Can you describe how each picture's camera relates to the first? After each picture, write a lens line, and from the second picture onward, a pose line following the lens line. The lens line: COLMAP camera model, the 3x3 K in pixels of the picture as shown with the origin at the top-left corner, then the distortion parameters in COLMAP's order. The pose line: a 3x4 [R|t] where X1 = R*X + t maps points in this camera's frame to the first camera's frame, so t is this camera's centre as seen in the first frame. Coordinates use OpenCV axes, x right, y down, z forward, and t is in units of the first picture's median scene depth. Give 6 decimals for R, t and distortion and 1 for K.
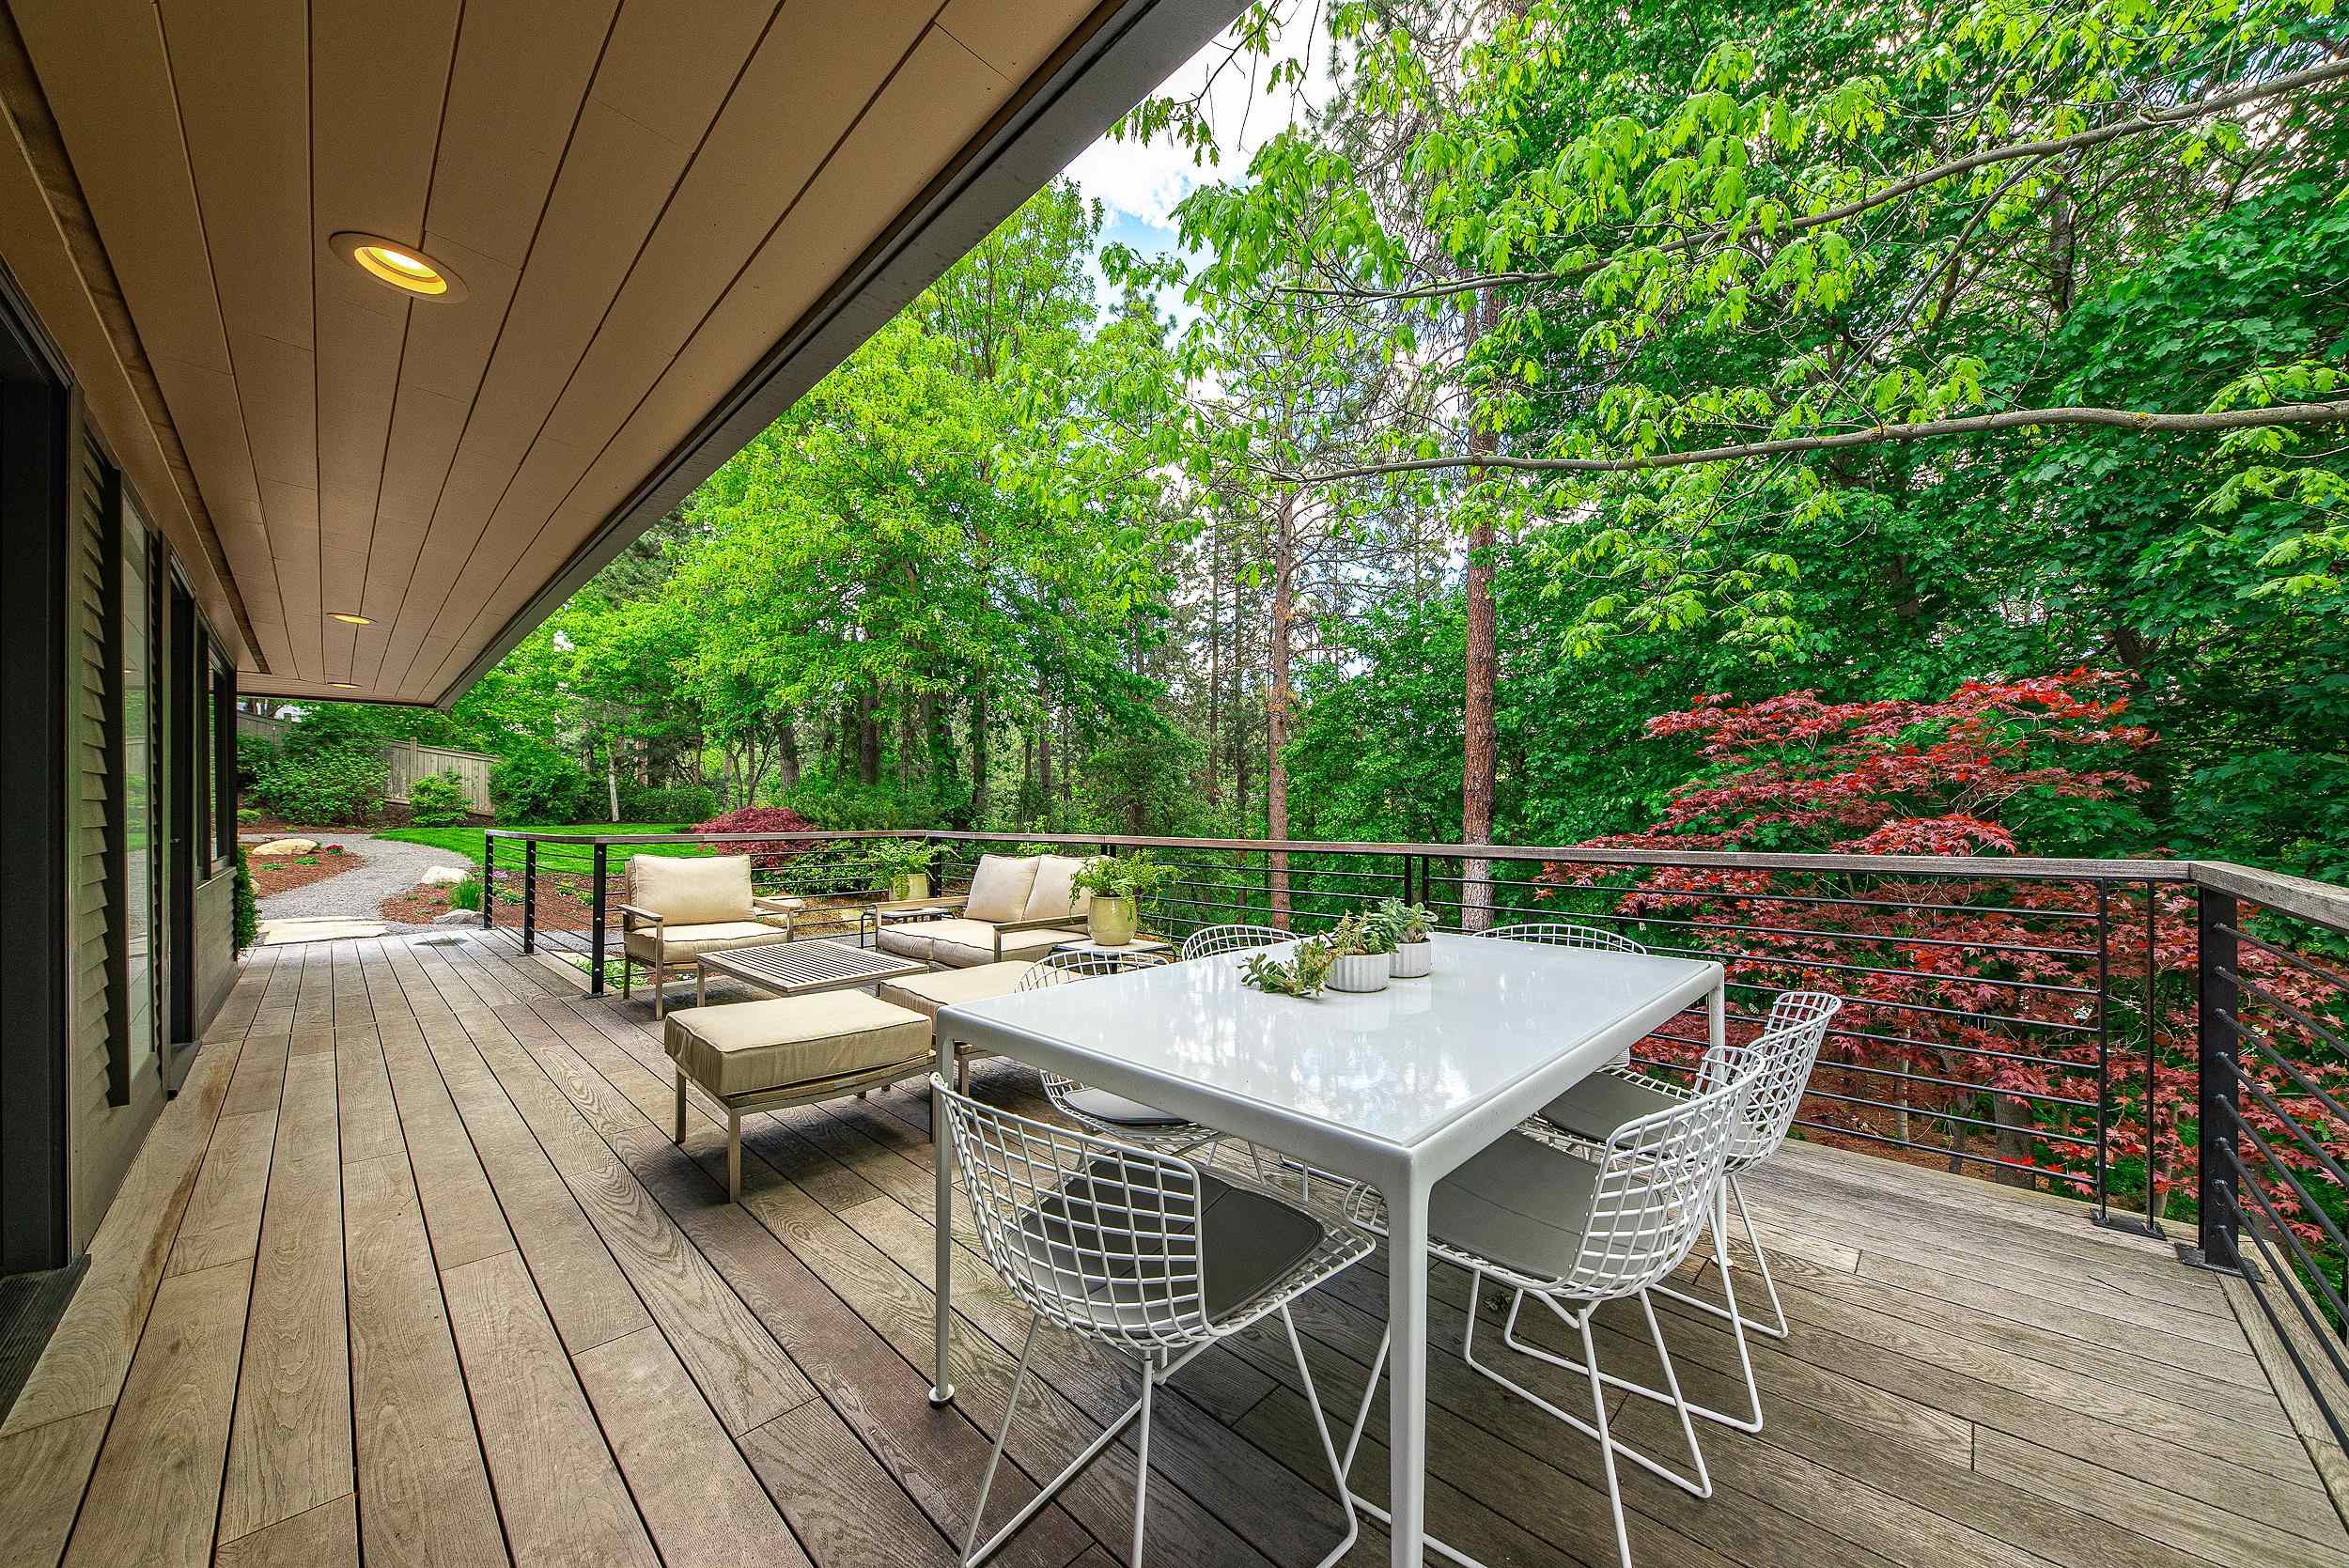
lens RADIAL K [[826.4, 0, 1173.6], [0, 826.4, 810.6], [0, 0, 1]] dist [-0.000041, 0.000005]
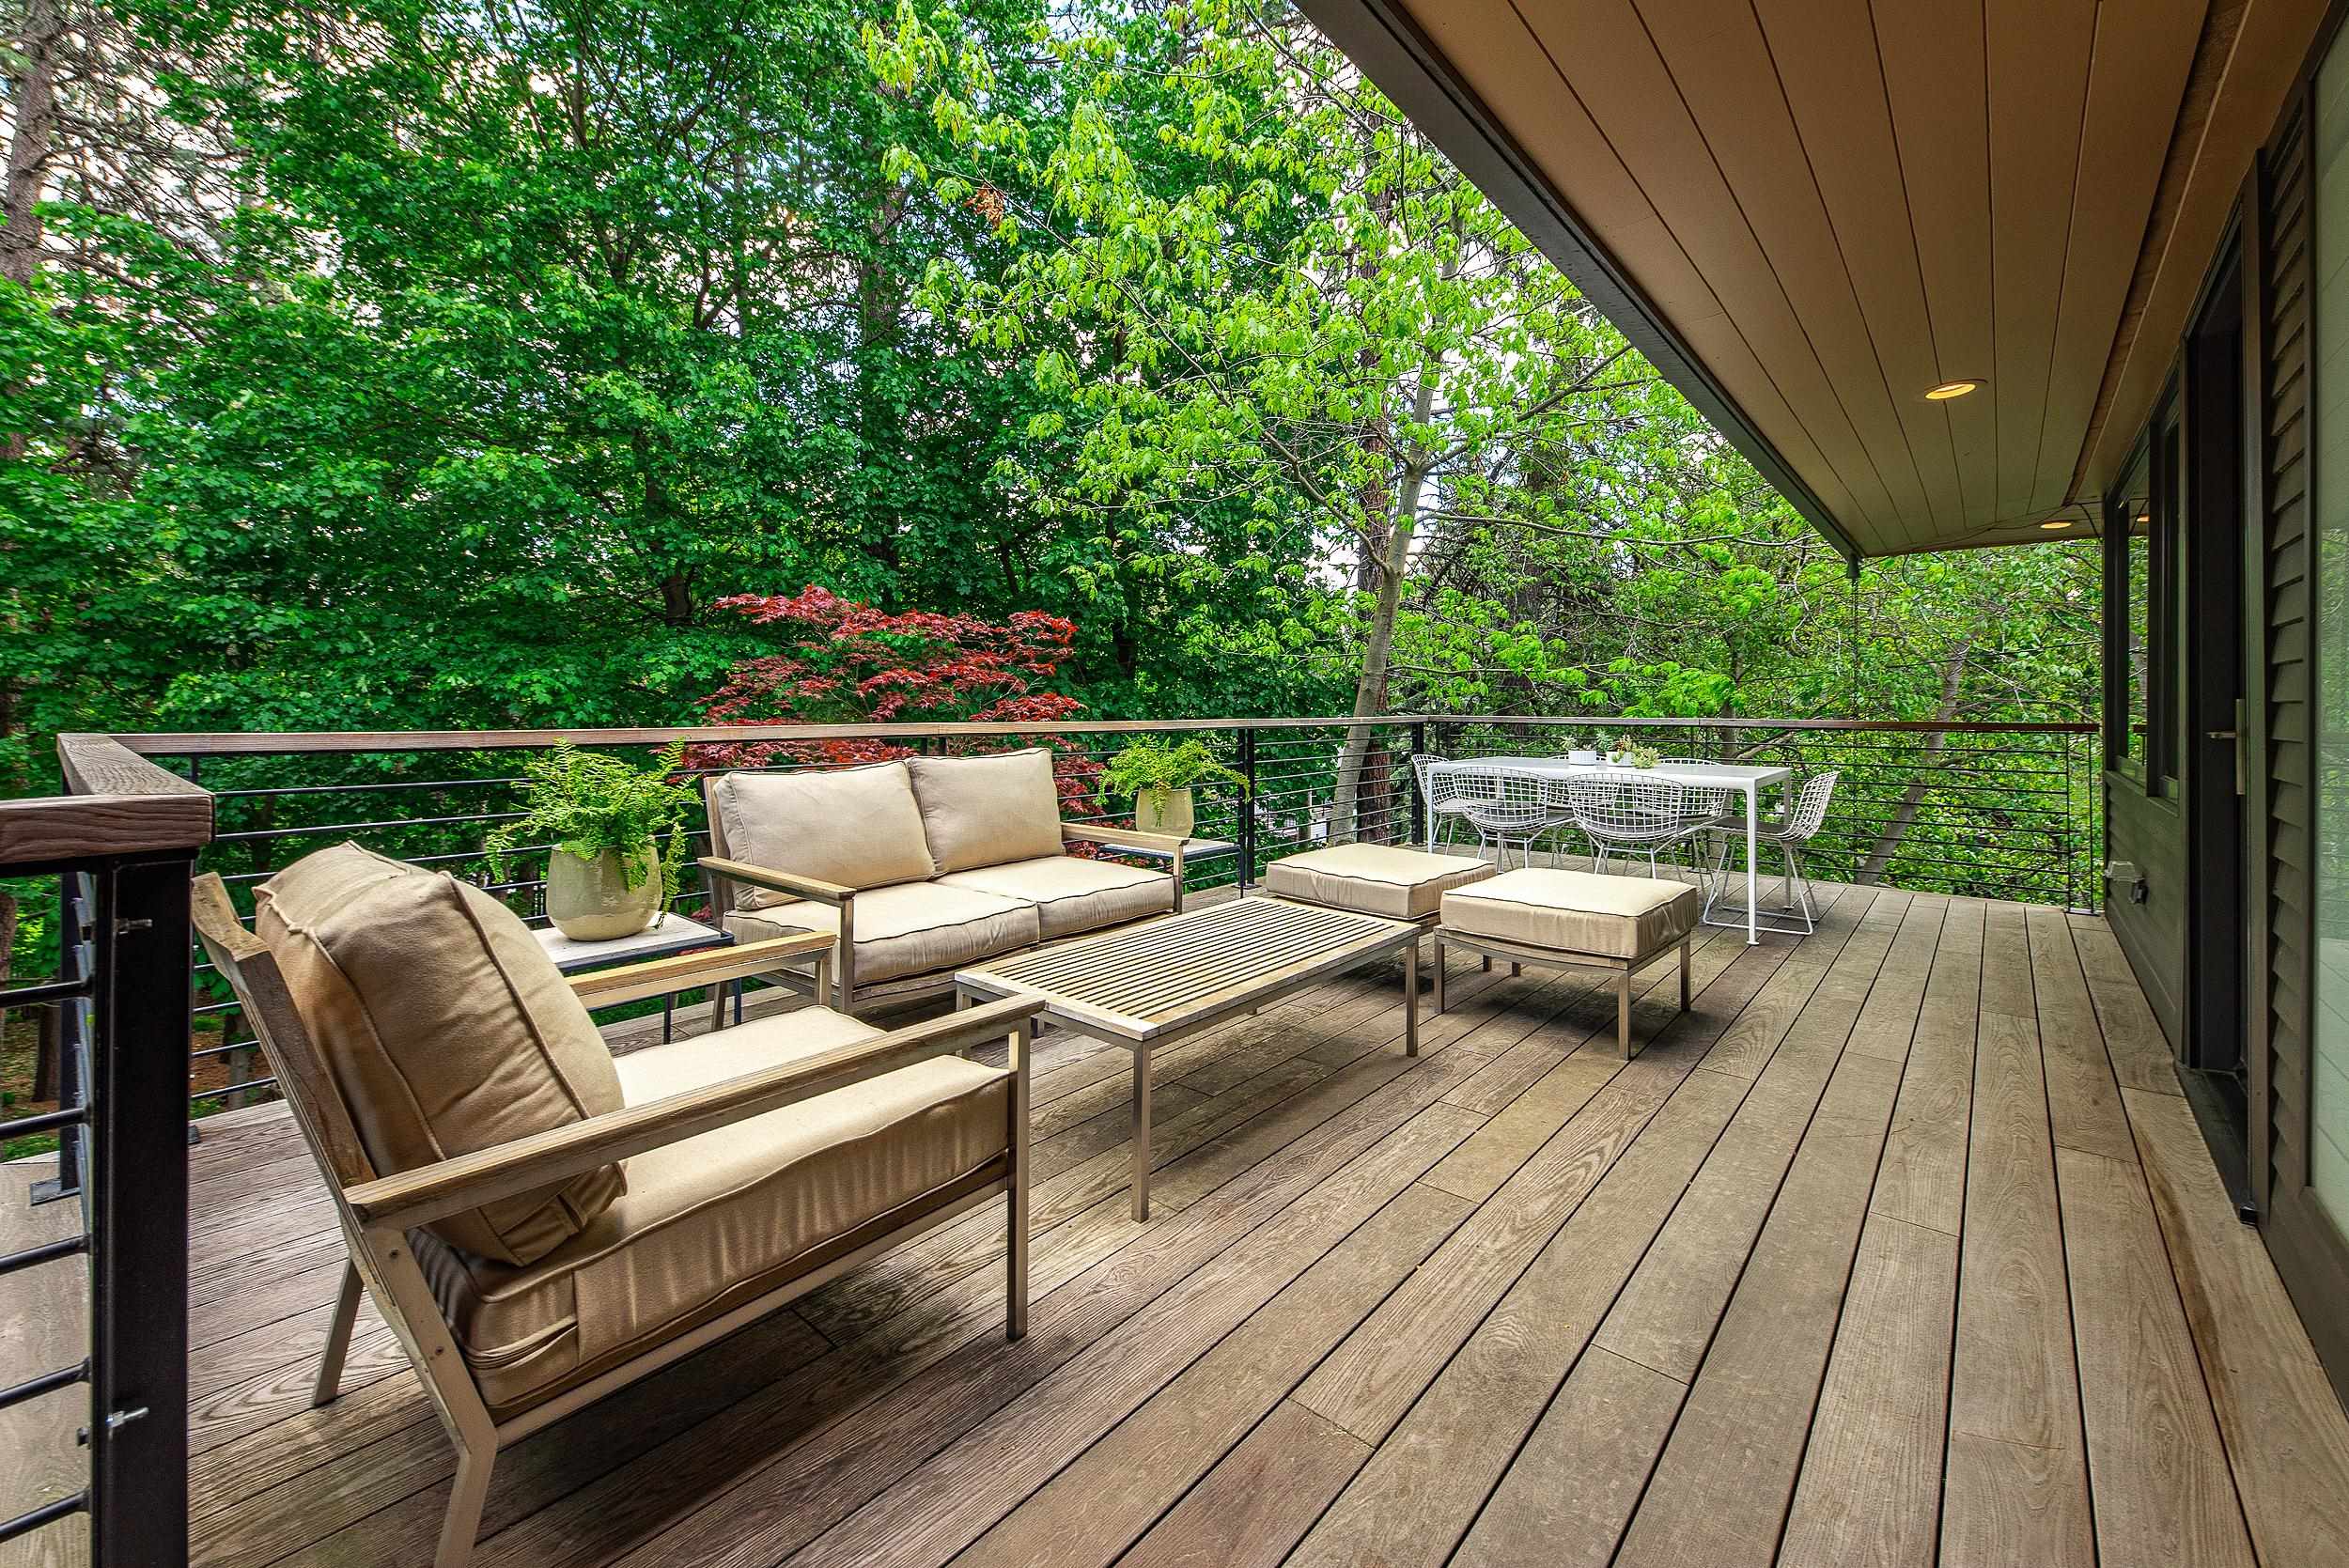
lens RADIAL K [[955.3, 0, 1174.2], [0, 955.3, 703.0], [0, 0, 1]] dist [-0.000293, -0.000055]
pose [[-0.054435, 0.002866, 0.998513, -1.808248], [0.001521, 0.999995, -0.002787, 0.017899], [-0.998516, 0.001367, -0.054439, 1.738176]]
